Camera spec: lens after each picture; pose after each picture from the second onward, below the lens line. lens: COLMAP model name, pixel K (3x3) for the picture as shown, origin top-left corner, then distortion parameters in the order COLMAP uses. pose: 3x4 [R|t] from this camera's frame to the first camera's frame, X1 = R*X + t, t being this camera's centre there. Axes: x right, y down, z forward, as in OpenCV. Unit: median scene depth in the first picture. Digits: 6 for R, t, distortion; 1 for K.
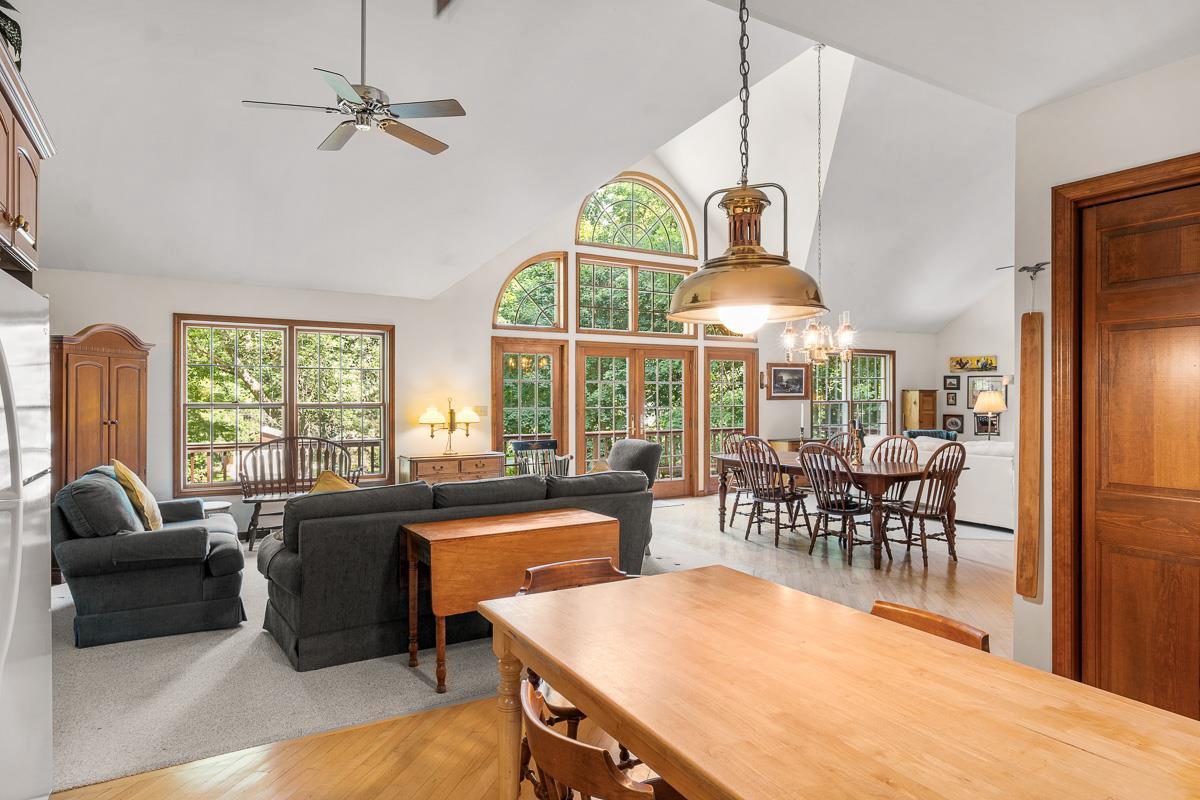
lens RADIAL K [[697.2, 0, 596.2], [0, 697.2, 396.1], [0, 0, 1]] dist [0.000446, 0.000073]
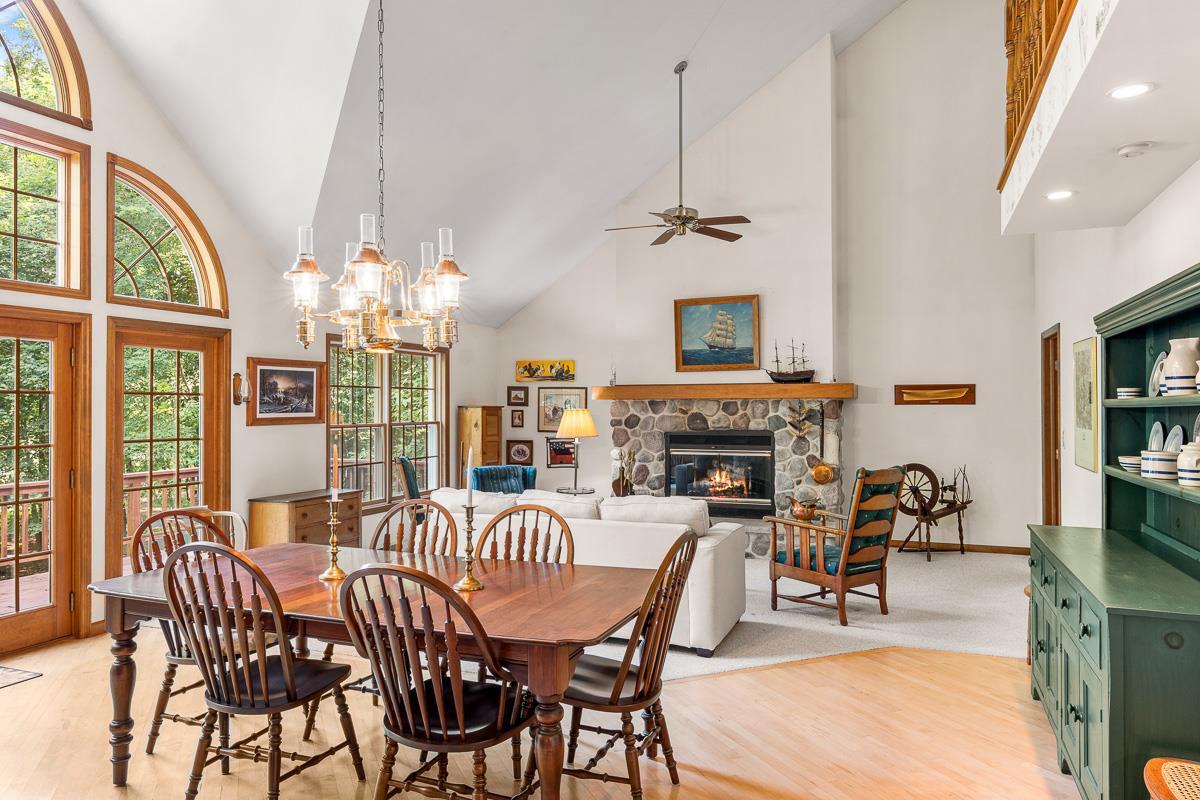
lens RADIAL K [[799.9, 0, 594.1], [0, 799.9, 400.6], [0, 0, 1]] dist [0.001938, 0.001400]
pose [[0.796942, 0.004644, 0.604038, 0.107266], [0.001877, 0.999947, -0.010164, -0.008954], [-0.604053, 0.009234, 0.796891, 0.435809]]
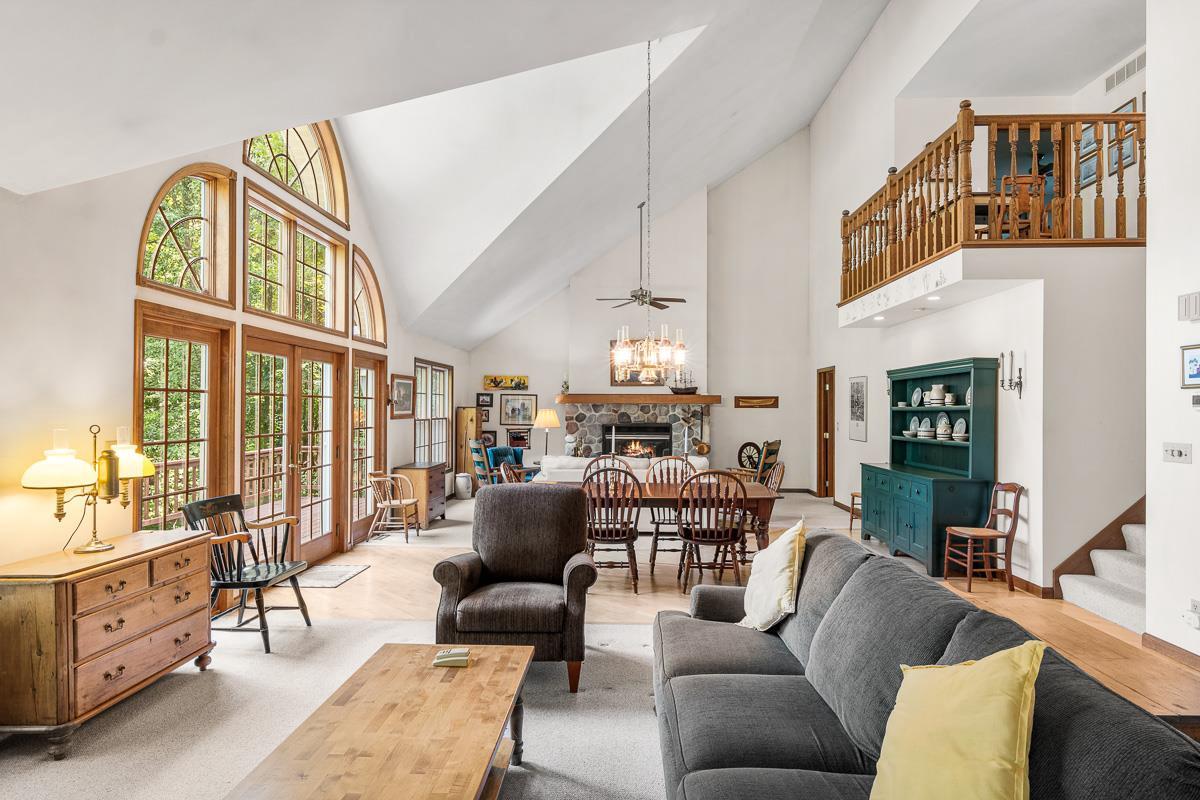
lens RADIAL K [[690.0, 0, 600.0], [0, 690.0, 400.0], [0, 0, 1]] dist [0.002777, 0.000382]
pose [[0.546091, 0.014006, 0.837608, -0.378677], [-0.004079, 0.999893, -0.014060, -0.008360], [-0.837716, 0.004261, 0.546090, 0.450419]]
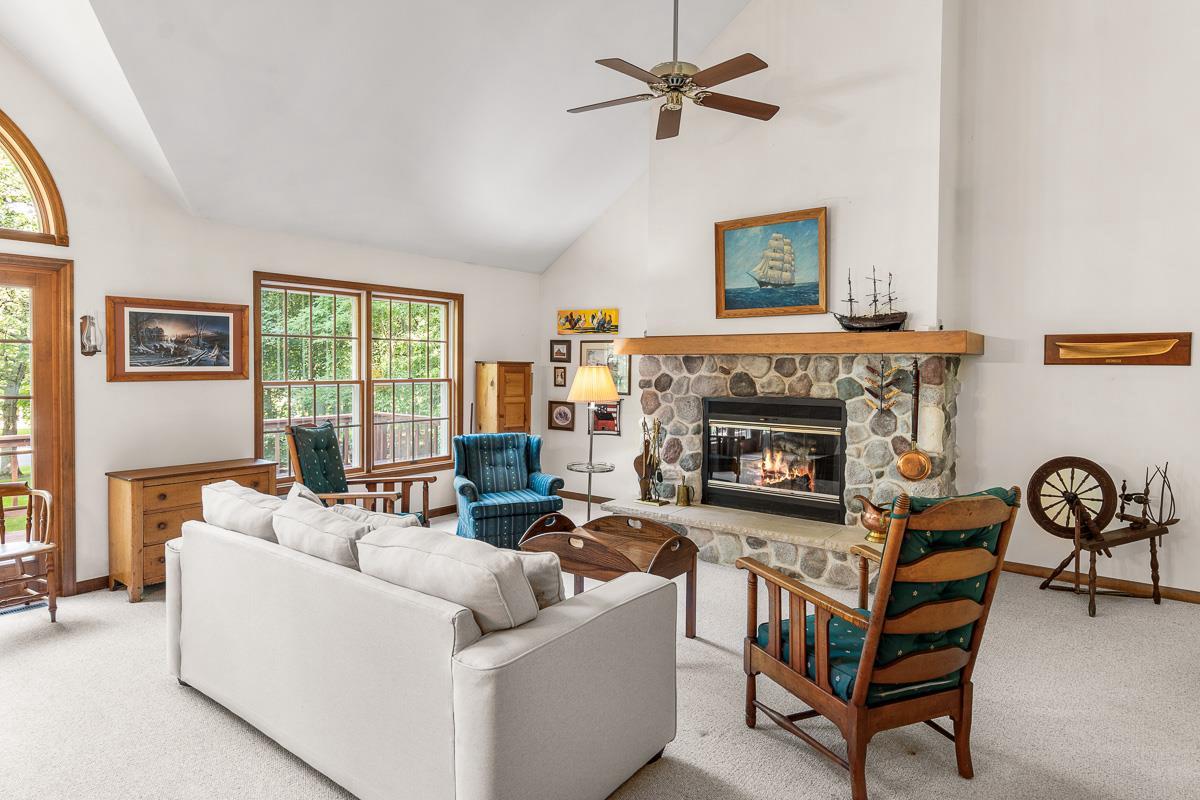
lens RADIAL K [[671.3, 0, 596.6], [0, 671.3, 382.5], [0, 0, 1]] dist [0.003439, 0.000674]
pose [[0.929786, -0.000493, 0.368101, 0.474824], [-0.009027, 0.999668, 0.024139, -0.008452], [-0.367990, -0.025767, 0.929473, 0.631005]]
